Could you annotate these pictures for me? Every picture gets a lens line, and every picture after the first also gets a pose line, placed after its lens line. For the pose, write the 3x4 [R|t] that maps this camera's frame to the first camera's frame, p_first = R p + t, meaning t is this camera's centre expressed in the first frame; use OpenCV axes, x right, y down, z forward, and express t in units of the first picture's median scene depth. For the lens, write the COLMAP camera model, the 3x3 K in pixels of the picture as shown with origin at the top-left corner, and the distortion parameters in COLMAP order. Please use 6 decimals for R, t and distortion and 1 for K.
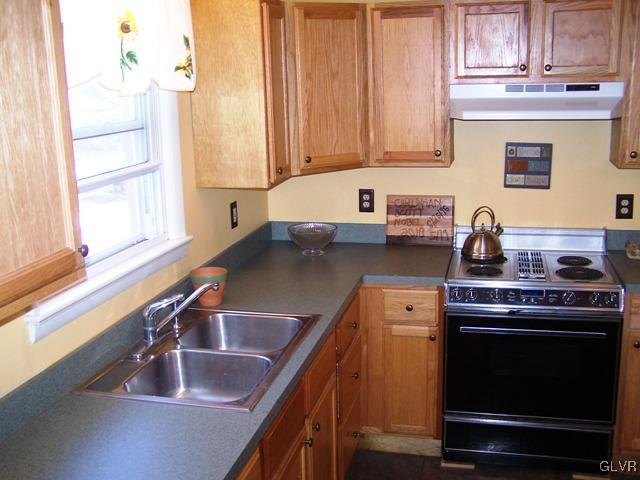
lens RADIAL K [[736.7, 0, 311.3], [0, 736.7, 242.5], [0, 0, 1]] dist [-0.229676, 0.450988]
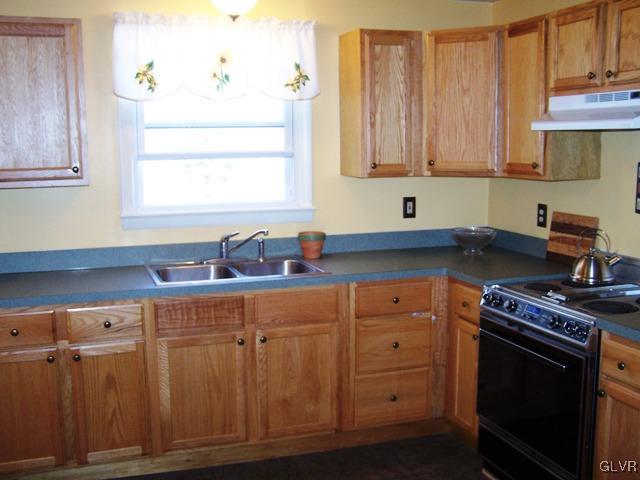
lens RADIAL K [[736.7, 0, 311.3], [0, 736.7, 242.5], [0, 0, 1]] dist [-0.229676, 0.450988]
pose [[0.535281, 0.141112, -0.832803, 0.891028], [-0.192816, 0.980328, 0.042177, -0.000525], [0.822372, 0.138001, 0.551960, 0.217394]]
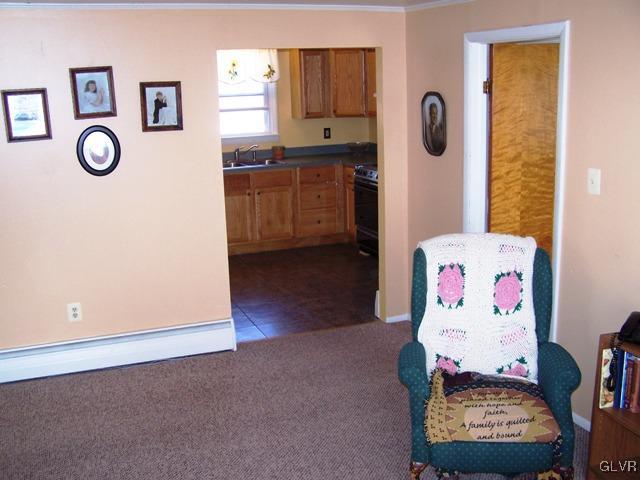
lens RADIAL K [[736.7, 0, 311.3], [0, 736.7, 242.5], [0, 0, 1]] dist [-0.229676, 0.450988]
pose [[0.580901, 0.196899, -0.789800, 1.984136], [-0.167743, 0.978432, 0.120550, 0.035094], [0.796502, 0.062456, 0.601401, -0.508849]]
